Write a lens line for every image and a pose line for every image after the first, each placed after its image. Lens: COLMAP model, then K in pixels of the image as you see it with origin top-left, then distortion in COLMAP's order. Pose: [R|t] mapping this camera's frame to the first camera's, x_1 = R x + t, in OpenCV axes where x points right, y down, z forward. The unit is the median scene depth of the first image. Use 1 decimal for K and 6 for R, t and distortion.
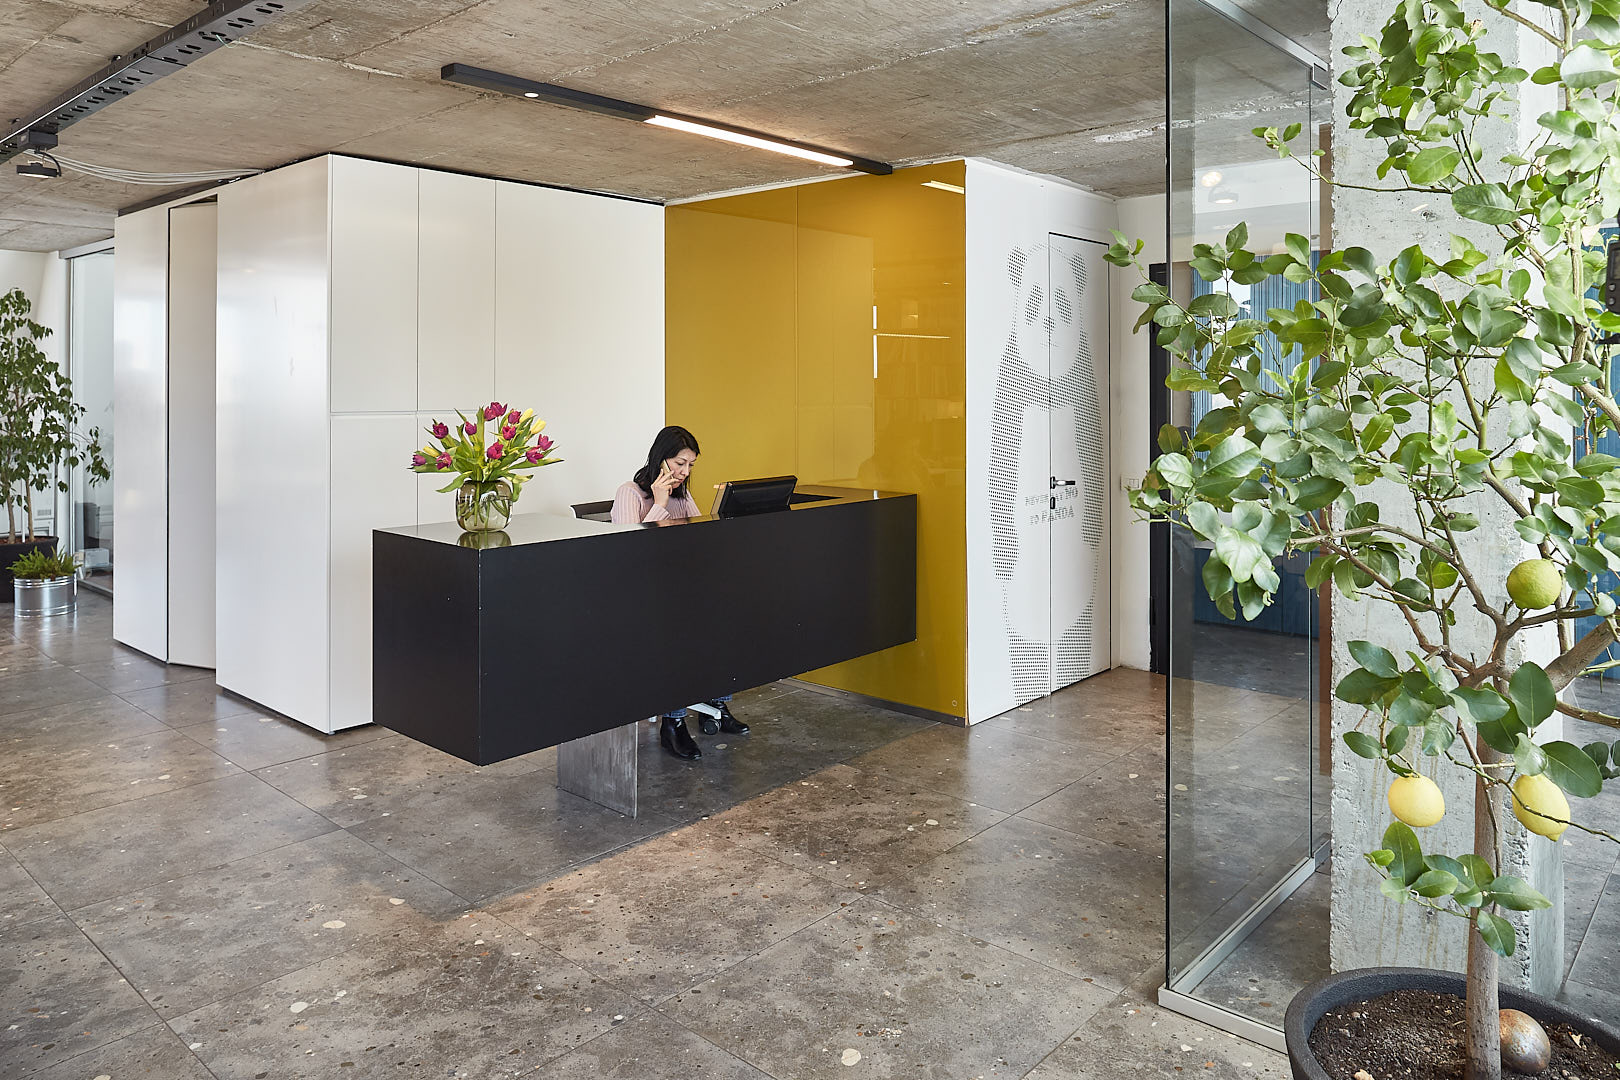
lens RADIAL K [[1119.4, 0, 810.0], [0, 1119.4, 540.0], [0, 0, 1]] dist [-0.000617, -0.000287]
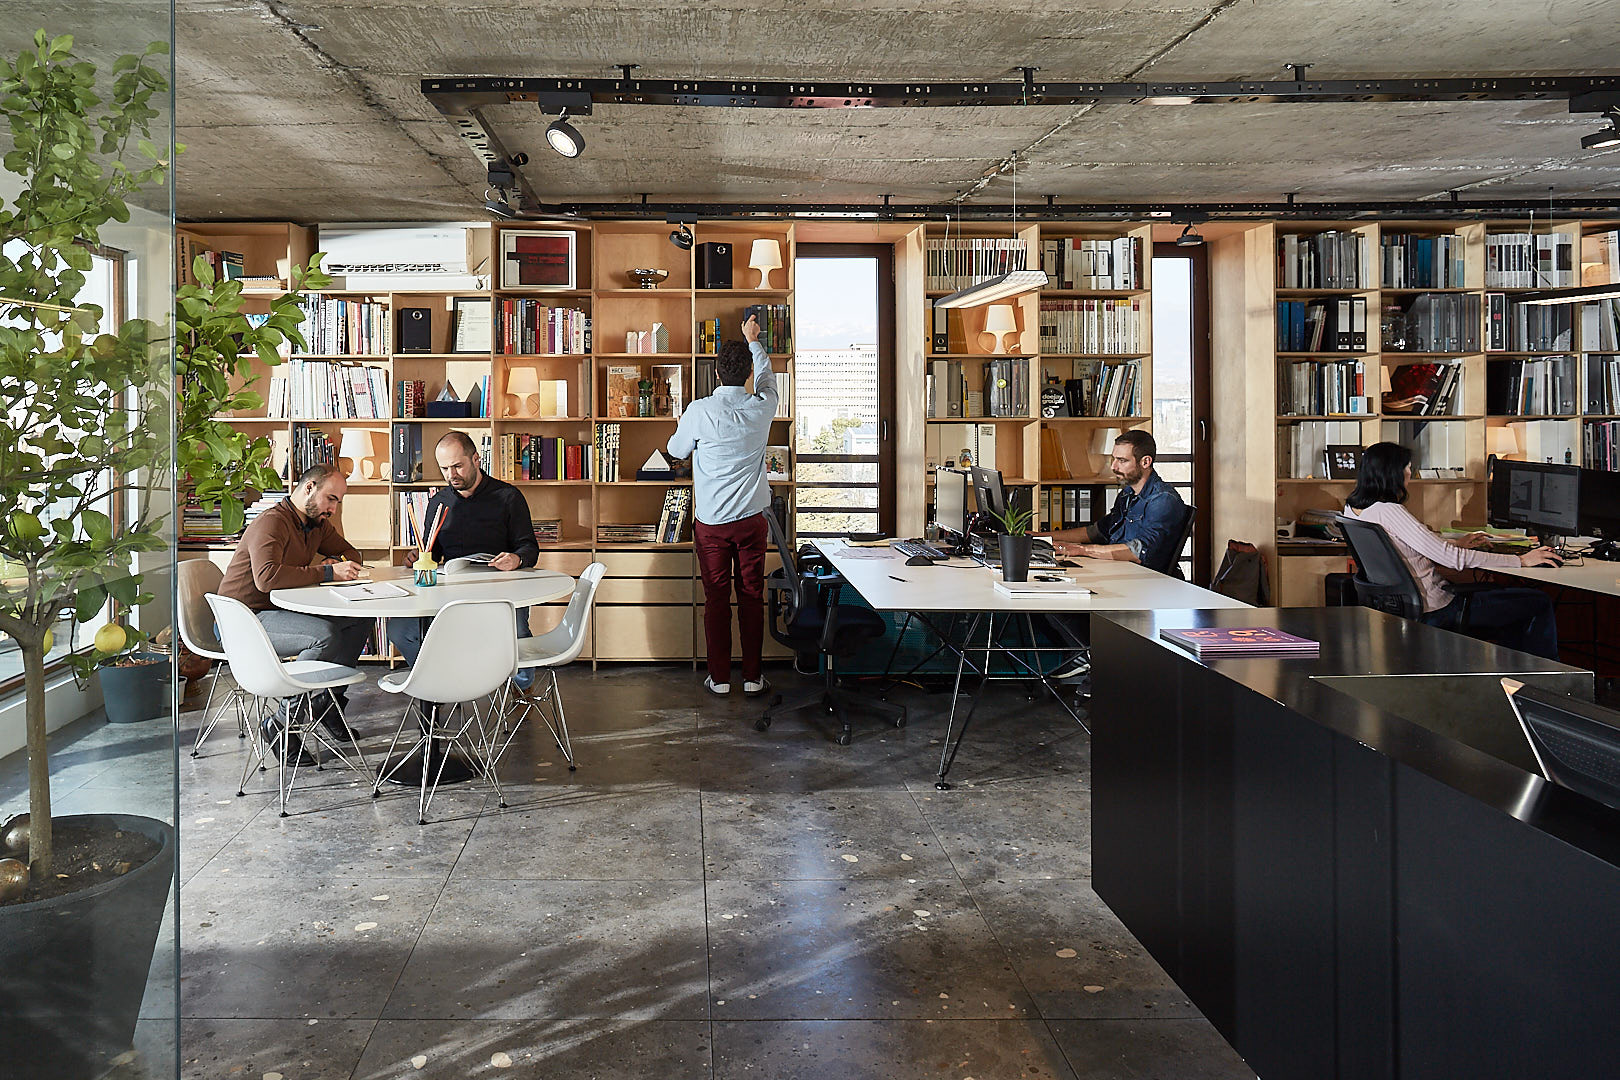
lens RADIAL K [[1119.4, 0, 810.0], [0, 1119.4, 540.0], [0, 0, 1]] dist [-0.000617, -0.000287]
pose [[-0.678943, 0.091742, -0.728437, 0.463435], [-0.100069, 0.971340, 0.215603, -0.229755], [0.727340, 0.219276, -0.650304, 1.465402]]
